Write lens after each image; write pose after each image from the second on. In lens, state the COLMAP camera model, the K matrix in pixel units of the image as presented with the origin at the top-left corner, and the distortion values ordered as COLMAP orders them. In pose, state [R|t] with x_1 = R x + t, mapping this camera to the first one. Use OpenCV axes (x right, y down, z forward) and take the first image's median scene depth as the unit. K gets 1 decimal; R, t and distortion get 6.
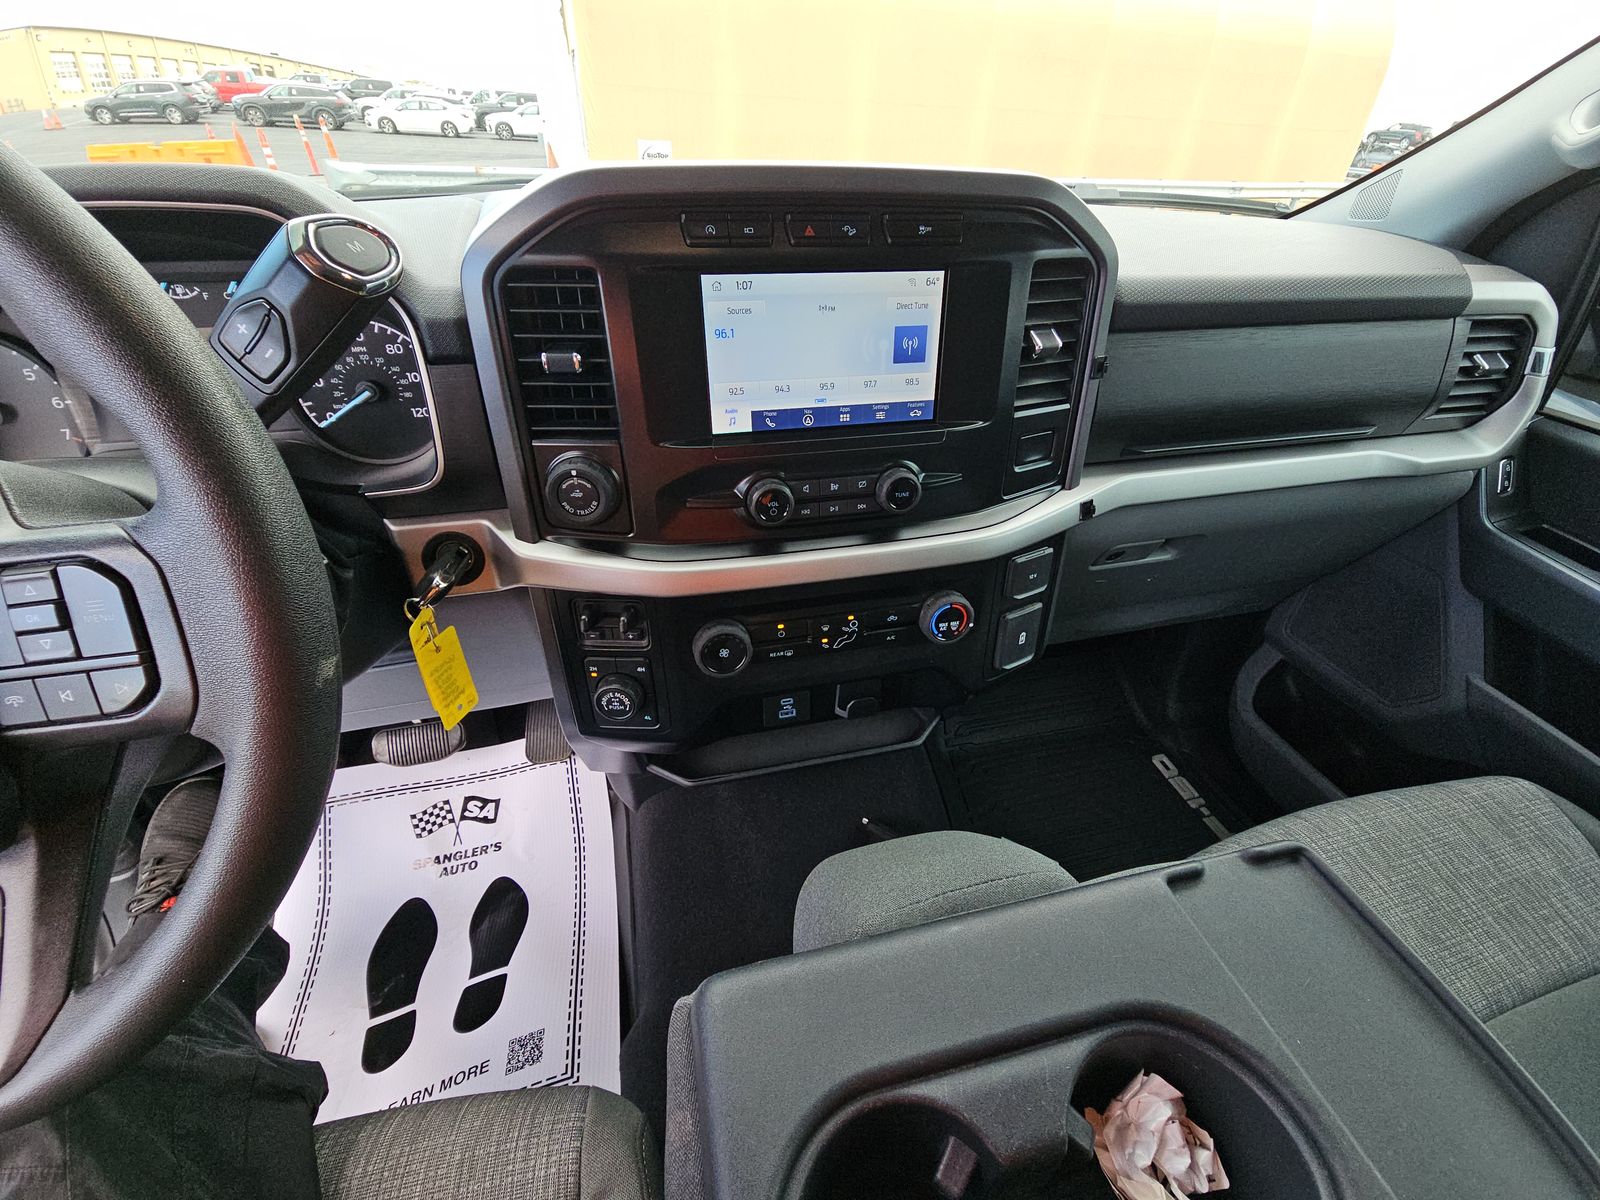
lens RADIAL K [[658.3, 0, 805.4], [0, 658.3, 593.8], [0, 0, 1]] dist [0.056403, -0.029917]
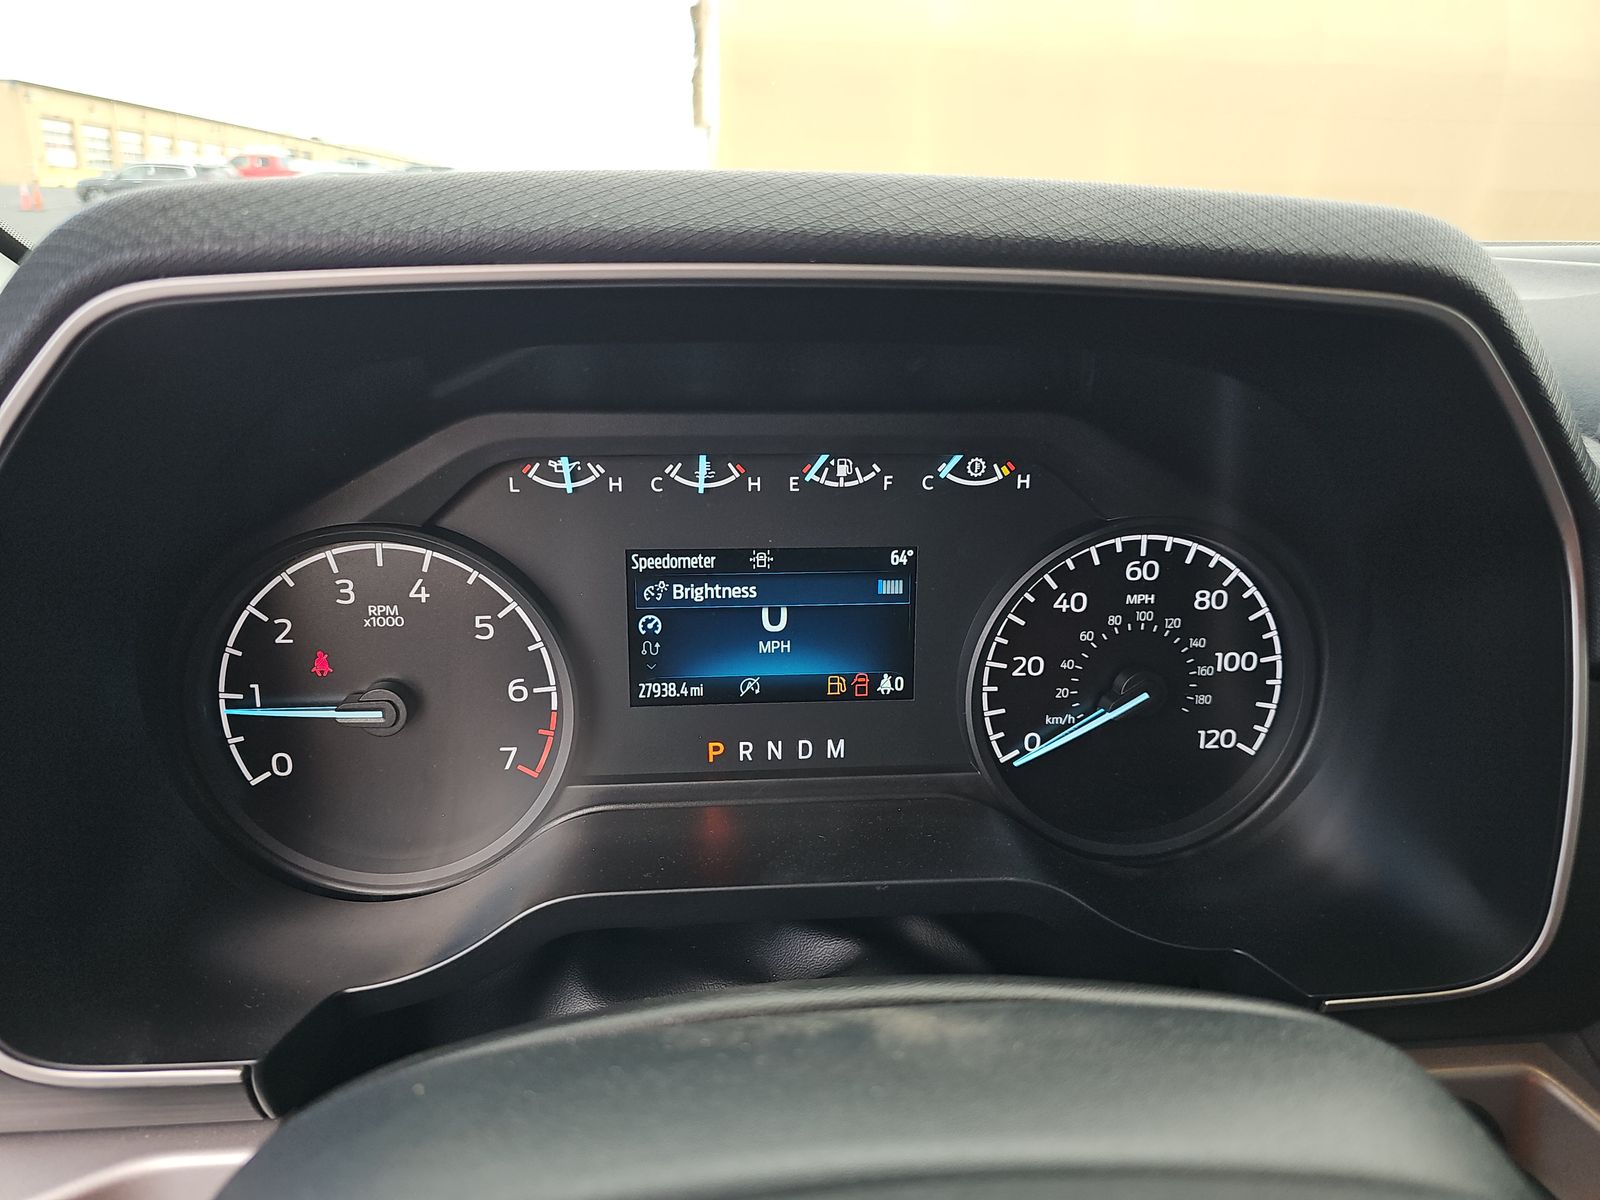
lens RADIAL K [[1082.0, 0, 788.5], [0, 1082.0, 600.2], [0, 0, 1]] dist [0.028196, -0.002321]
pose [[0.986095, 0.051442, -0.158019, -0.700714], [-0.091444, 0.961945, -0.257487, -0.146868], [0.138759, 0.268357, 0.953273, 0.275692]]
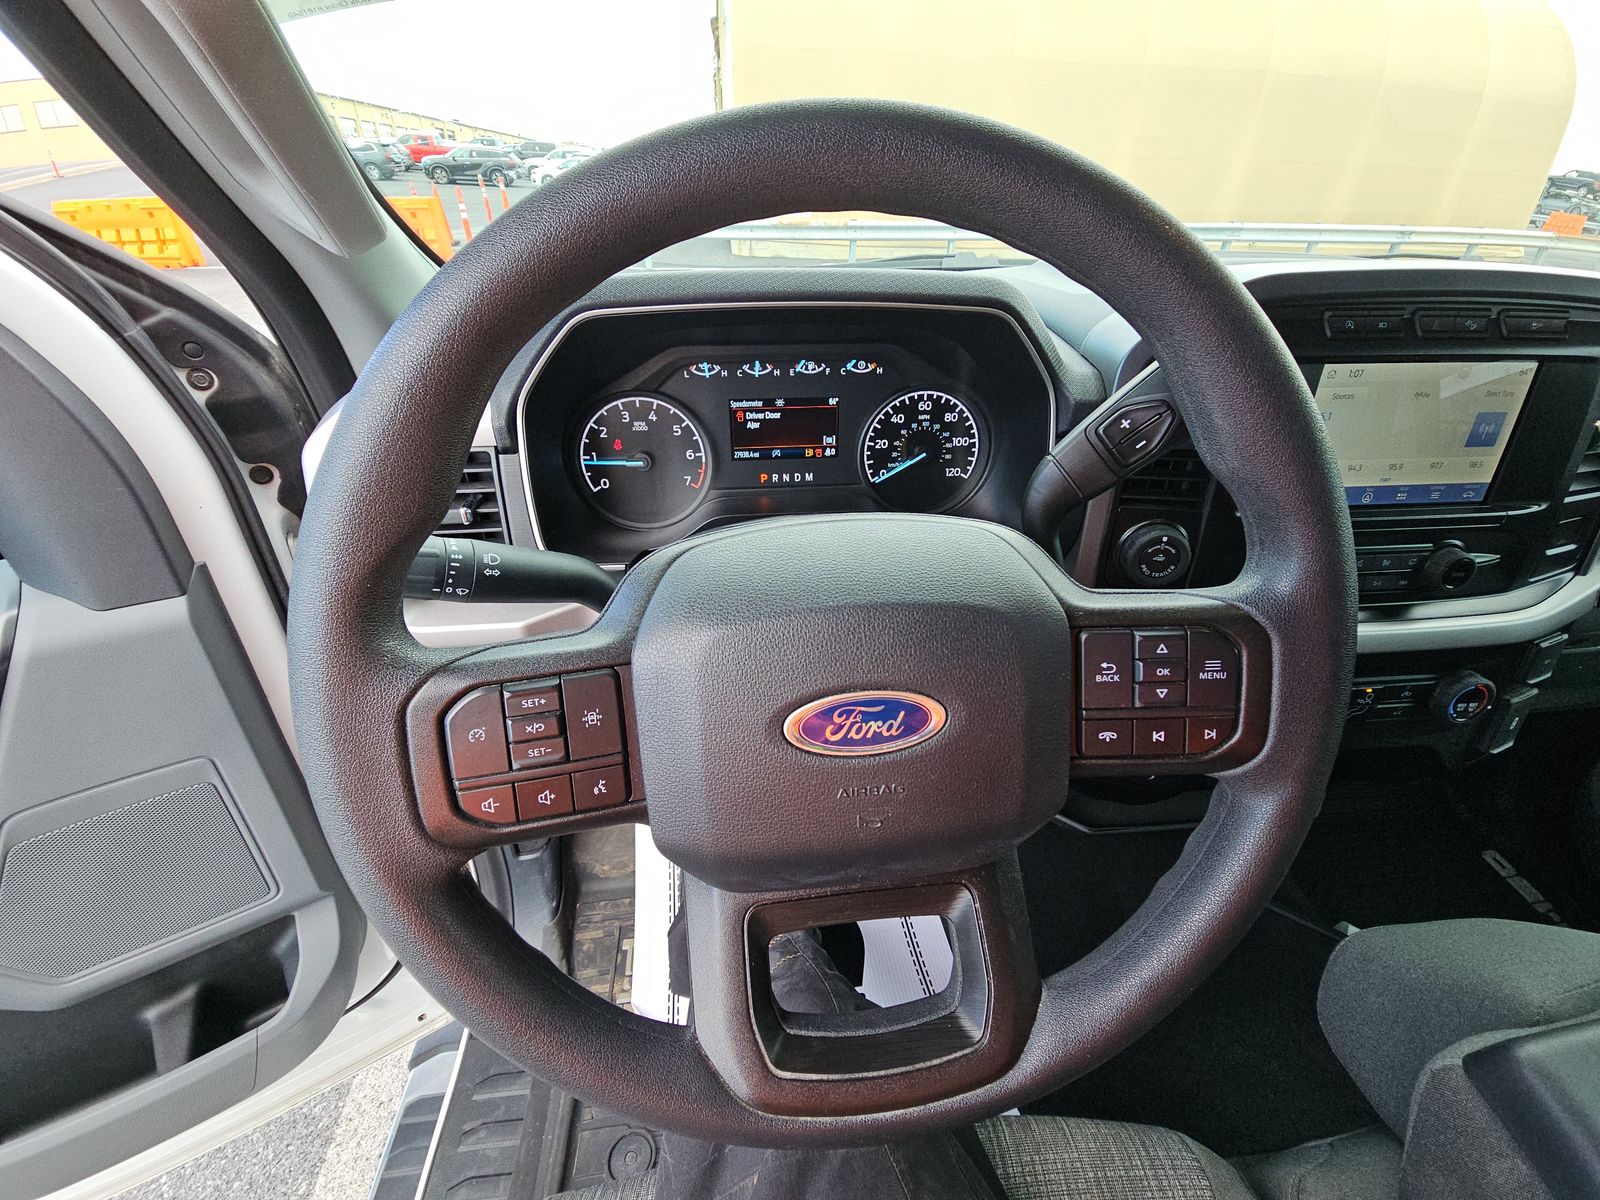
lens RADIAL K [[658.3, 0, 800.0], [0, 658.3, 600.0], [0, 0, 1]] dist [0.000185, 0.000286]
pose [[0.989664, 0.070422, -0.124920, -0.641592], [-0.074839, 0.996713, -0.031025, -0.004971], [0.122325, 0.040053, 0.991682, -0.103675]]
